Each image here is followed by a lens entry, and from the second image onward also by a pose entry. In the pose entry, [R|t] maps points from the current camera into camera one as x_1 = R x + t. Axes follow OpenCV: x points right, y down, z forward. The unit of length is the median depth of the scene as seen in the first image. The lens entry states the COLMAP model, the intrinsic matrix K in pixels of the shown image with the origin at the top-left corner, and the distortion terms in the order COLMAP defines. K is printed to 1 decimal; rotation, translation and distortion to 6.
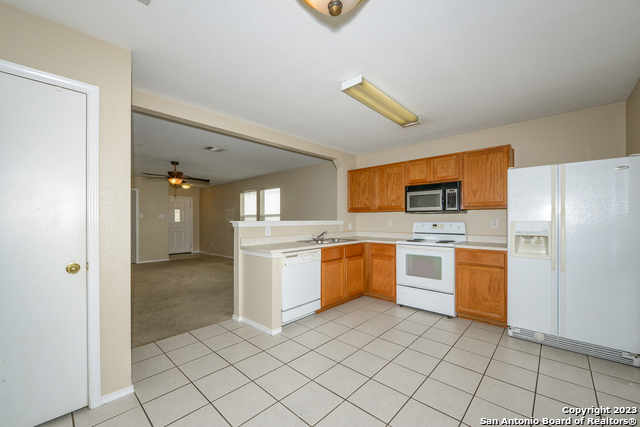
lens RADIAL K [[276.9, 0, 320.8], [0, 276.9, 221.1], [0, 0, 1]] dist [-0.000981, -0.000059]
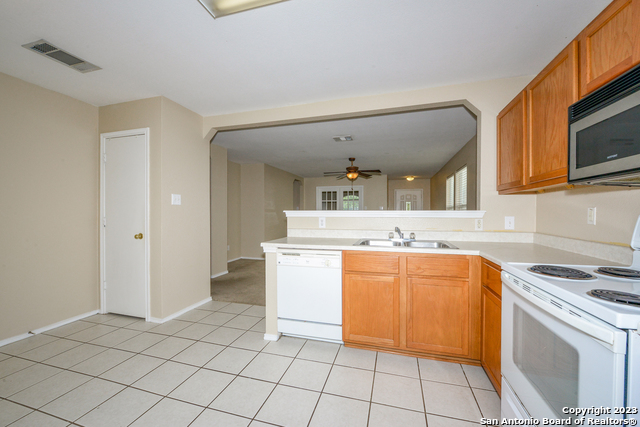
lens RADIAL K [[258.4, 0, 323.5], [0, 258.4, 216.4], [0, 0, 1]] dist [-0.002490, -0.000389]
pose [[0.420989, 0.016909, -0.906908, 0.525655], [-0.008172, 0.999856, 0.014848, 0.005432], [0.907029, 0.001160, 0.421067, 0.670575]]
